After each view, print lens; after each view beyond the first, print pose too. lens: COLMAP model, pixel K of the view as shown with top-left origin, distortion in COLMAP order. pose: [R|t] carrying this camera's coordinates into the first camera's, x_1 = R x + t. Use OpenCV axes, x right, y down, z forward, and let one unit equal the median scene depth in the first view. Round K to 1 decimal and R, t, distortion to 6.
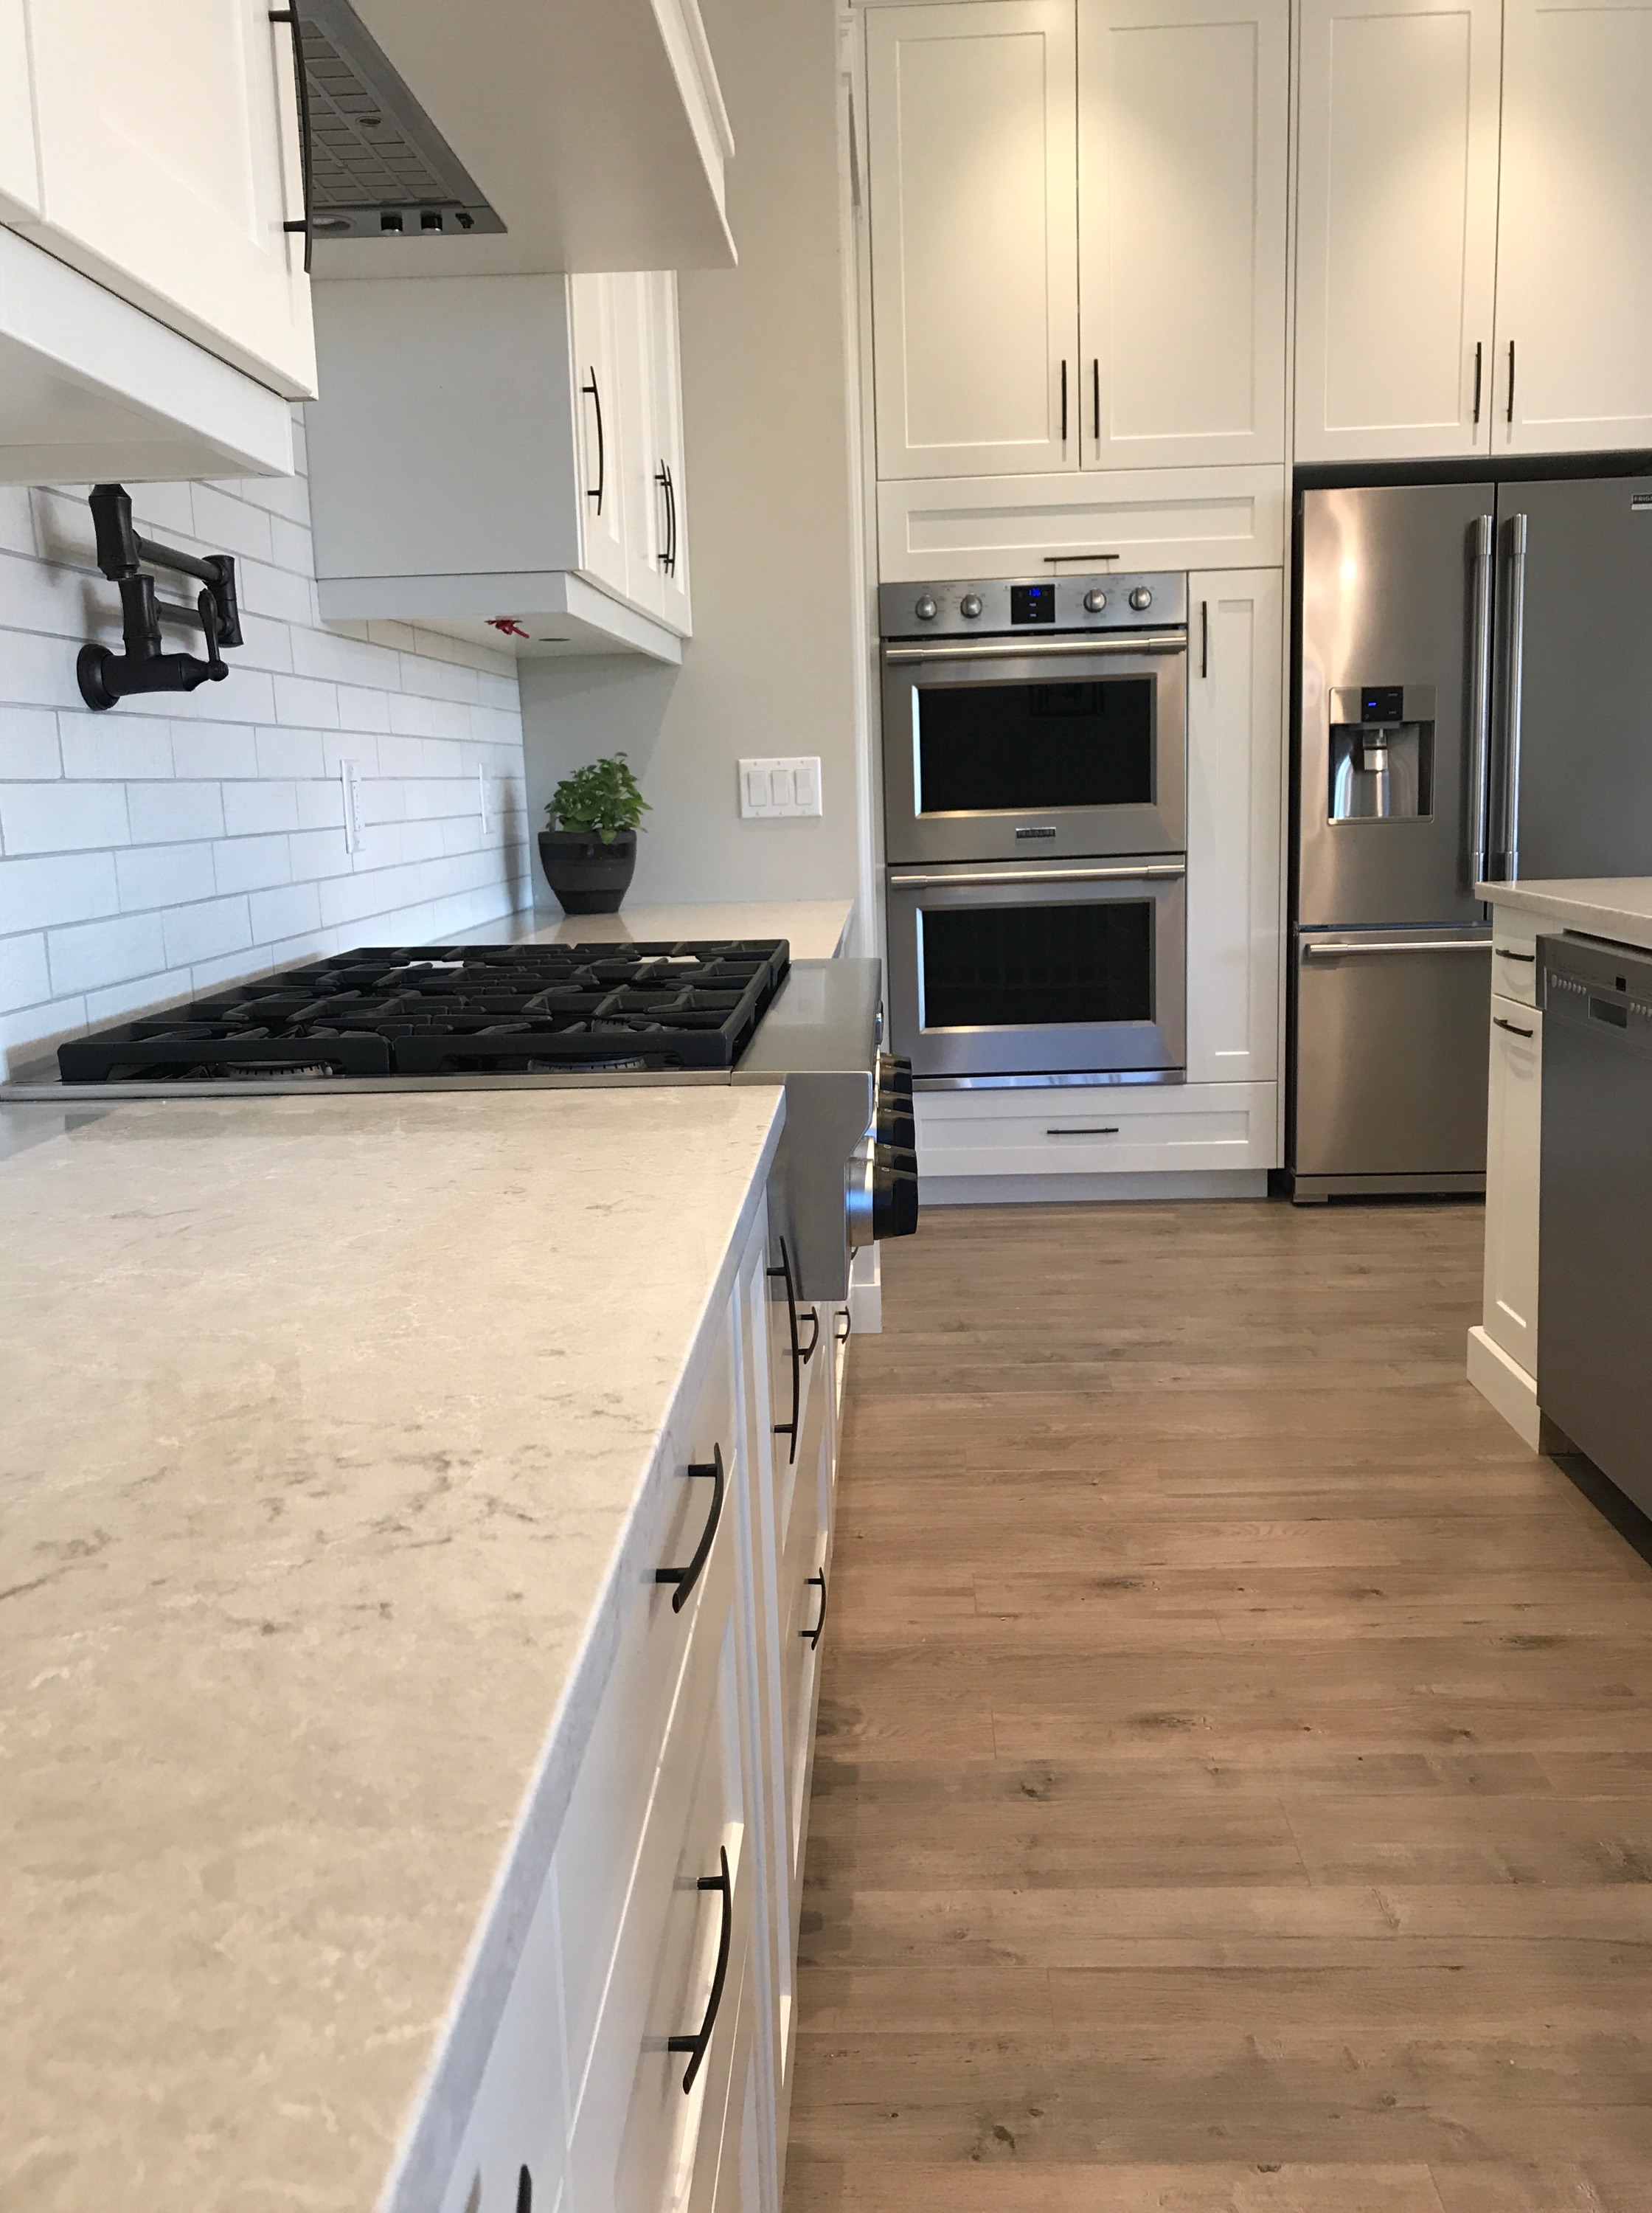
lens RADIAL K [[1837.2, 0, 828.5], [0, 1837.2, 1094.4], [0, 0, 1]] dist [0.006962, 0.007521]
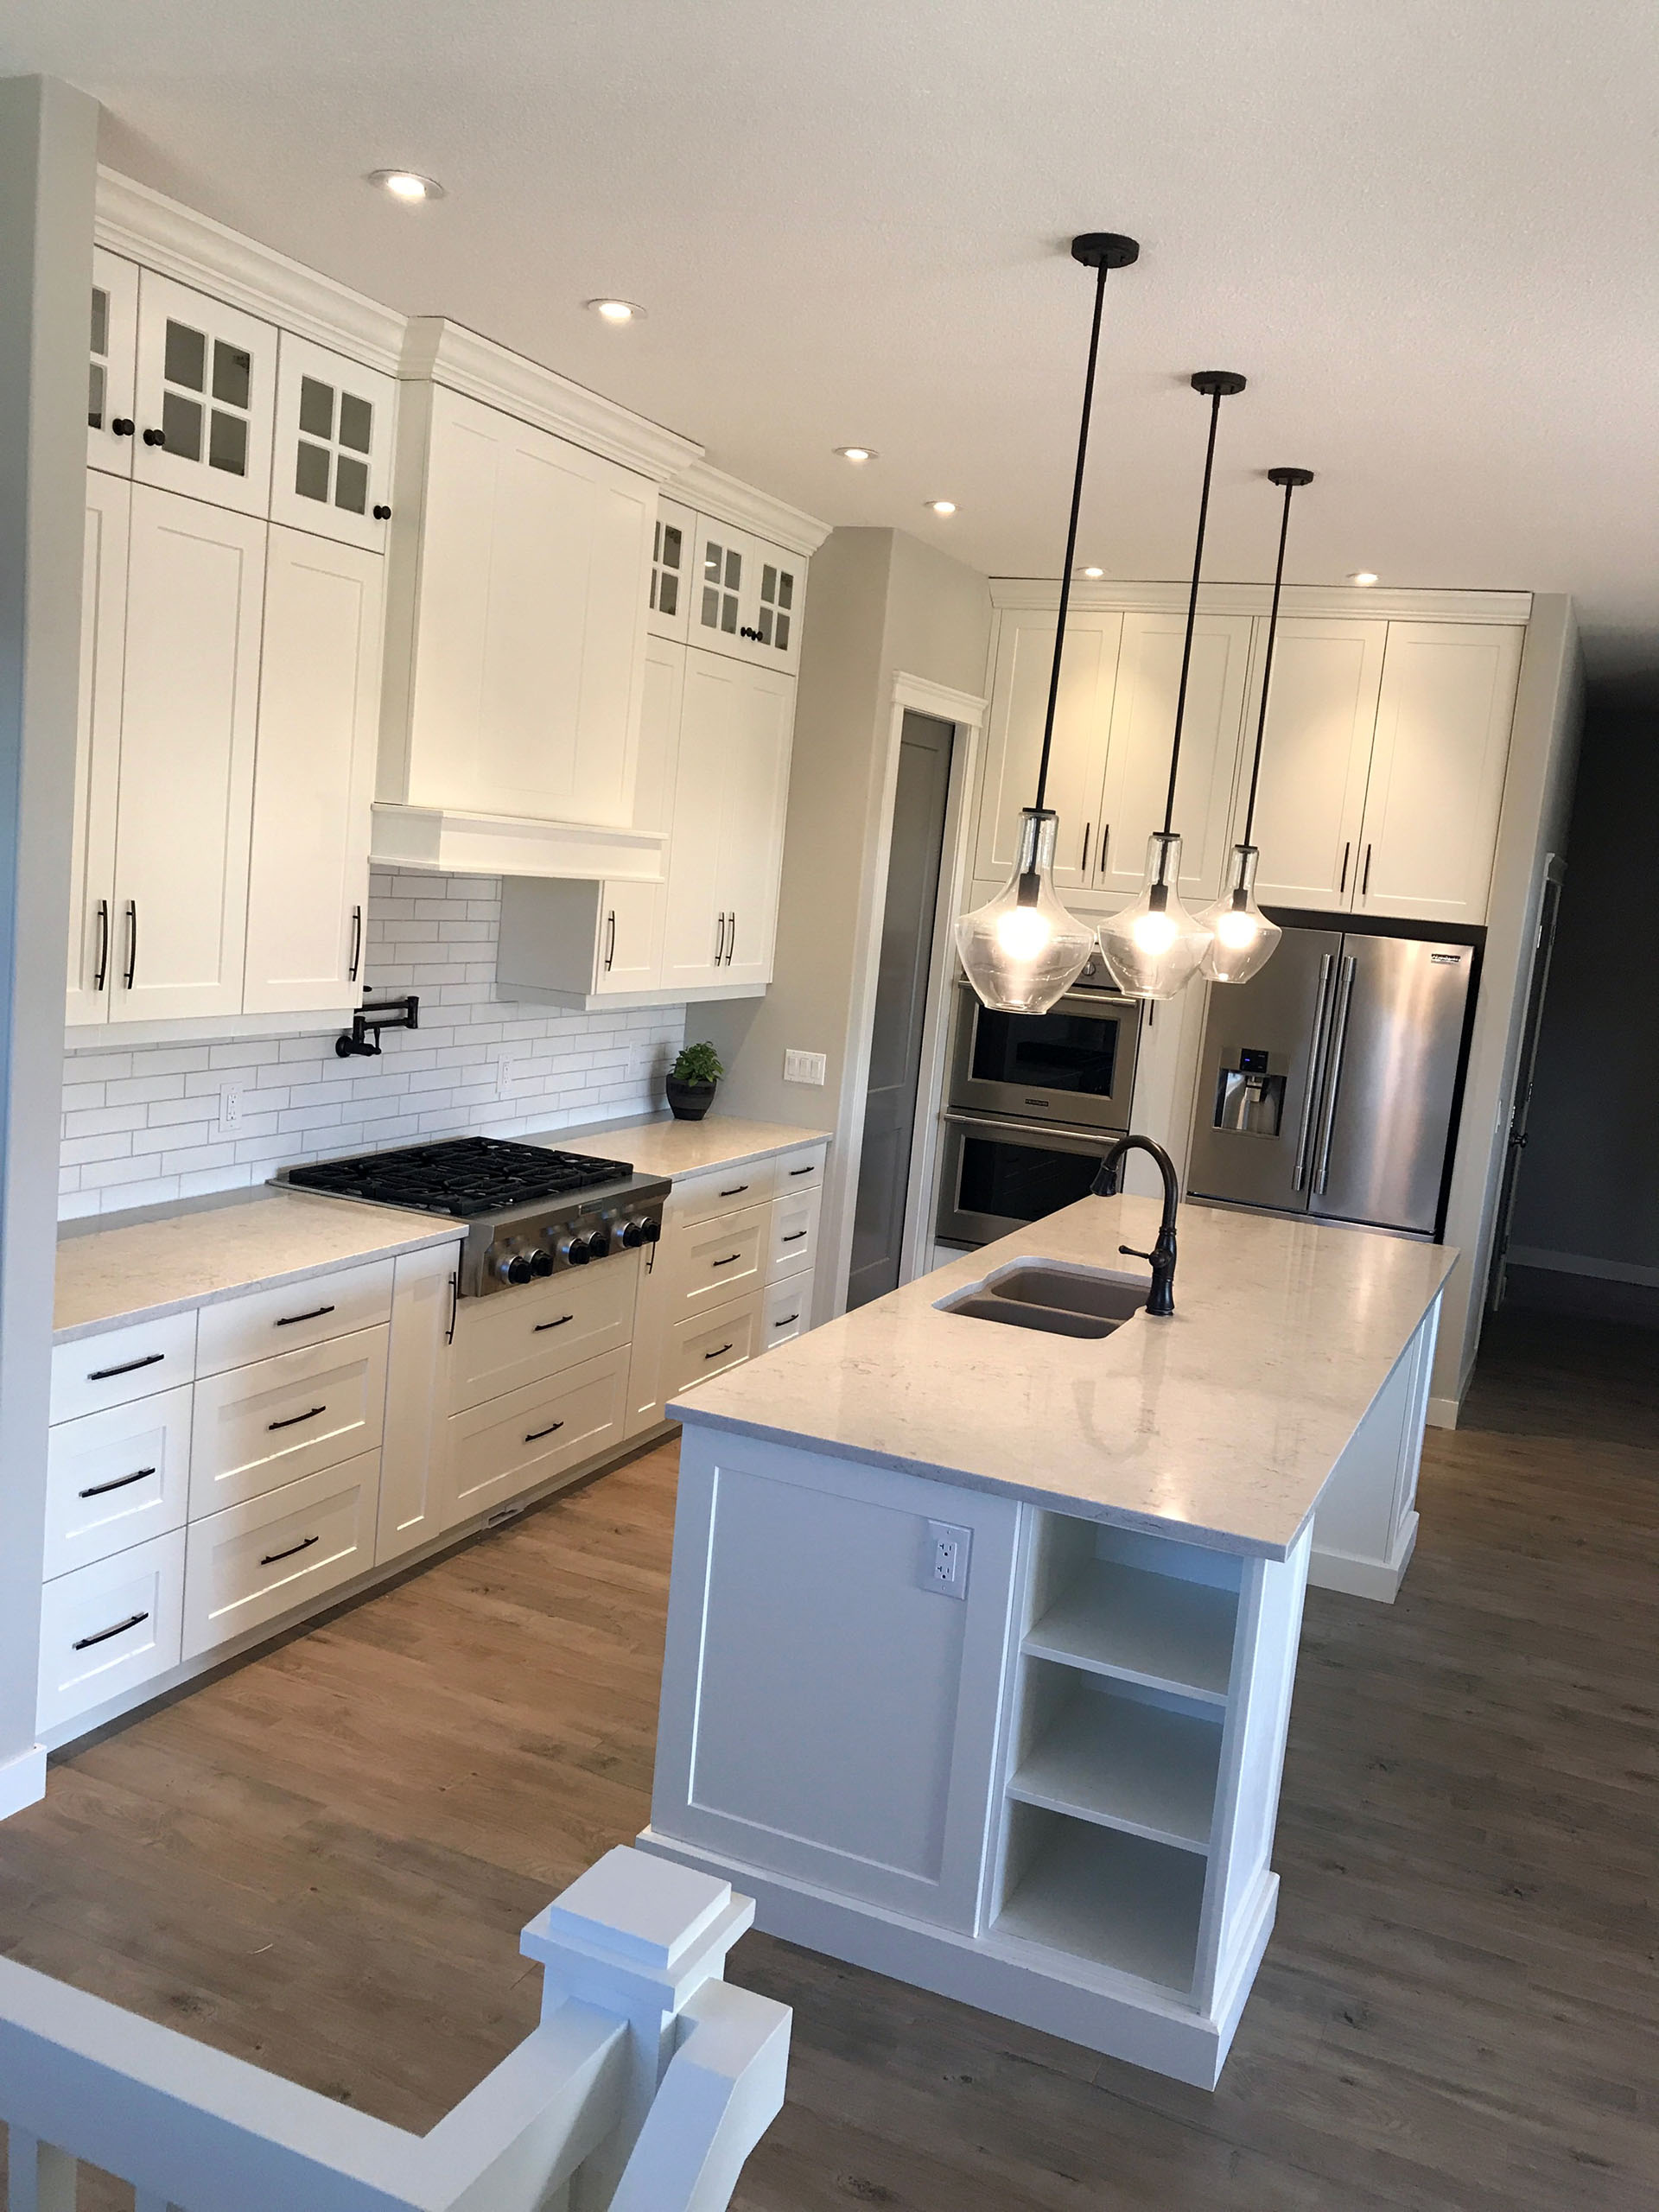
lens RADIAL K [[1810.8, 0, 839.3], [0, 1810.8, 1080.5], [0, 0, 1]] dist [0.030912, -0.222693]
pose [[0.921079, 0.164218, -0.353051, 0.850435], [-0.184406, 0.982555, -0.024073, -0.153642], [0.342939, 0.087278, 0.935294, -0.899402]]
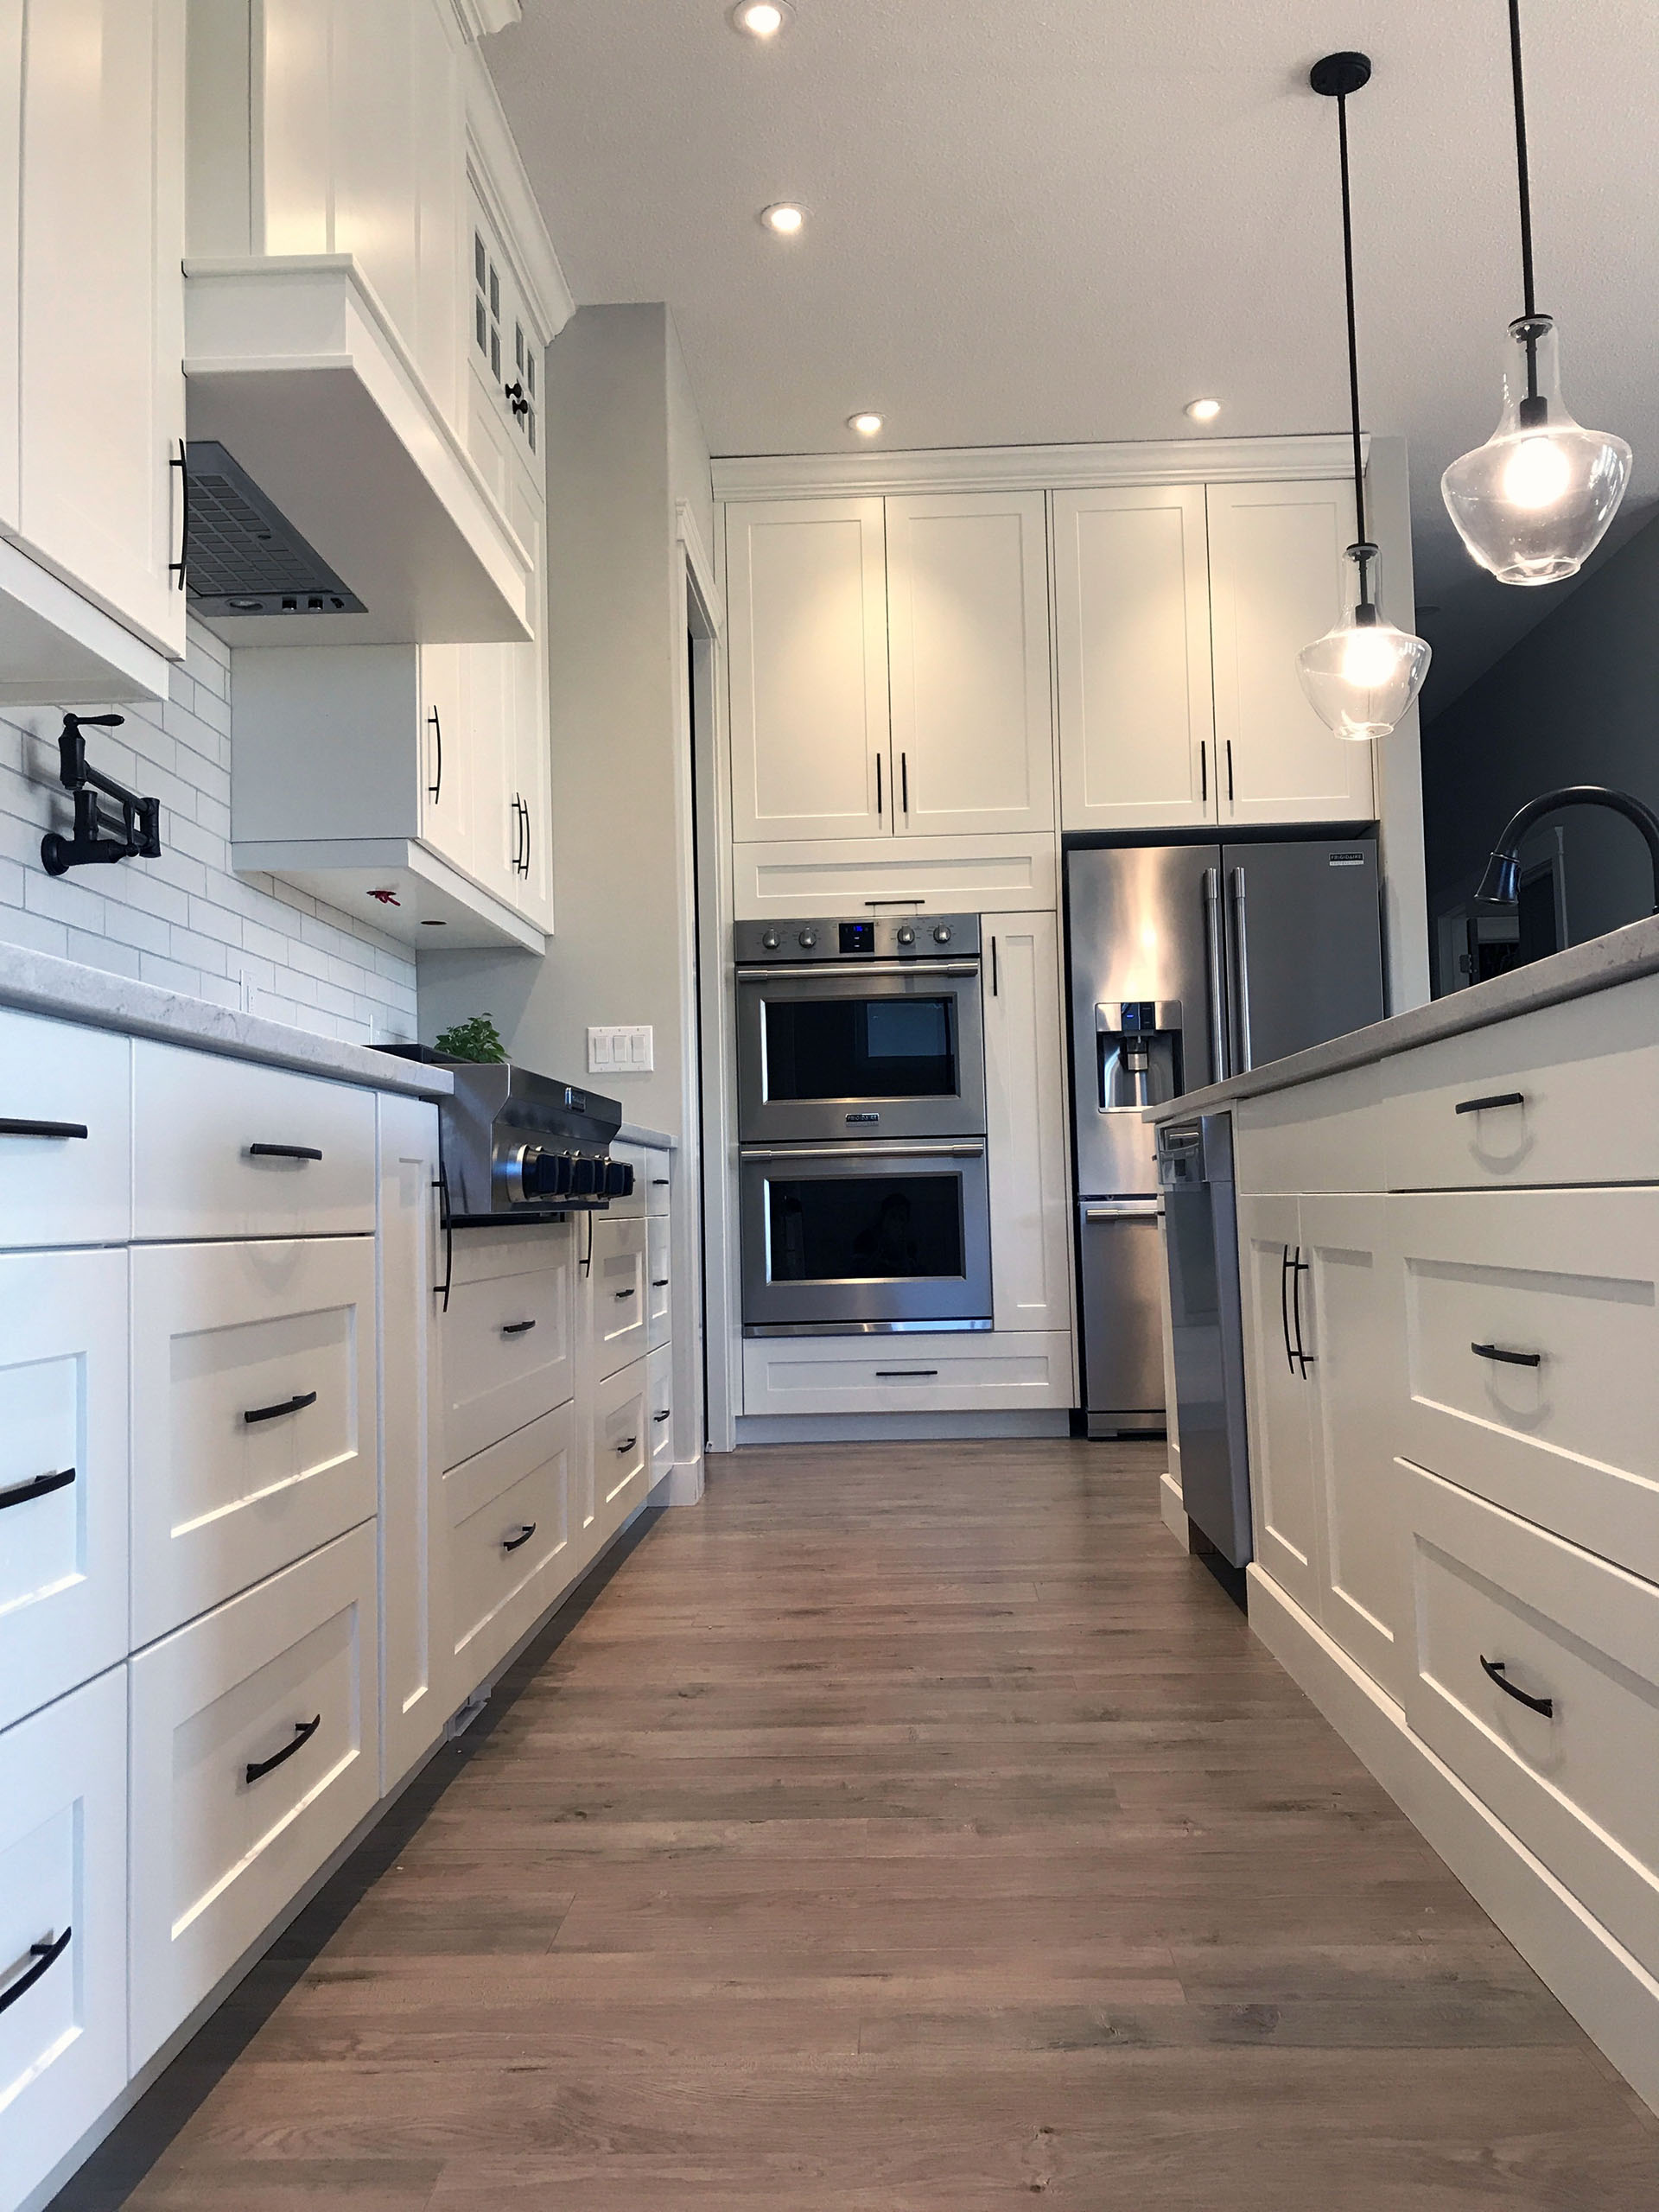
lens RADIAL K [[1815.2, 0, 825.6], [0, 1815.2, 1091.9], [0, 0, 1]] dist [0.104031, -0.218548]
pose [[0.999956, 0.007347, -0.005846, 0.162091], [-0.008501, 0.972768, -0.231627, 0.197596], [0.003985, 0.231666, 0.972787, -0.281981]]
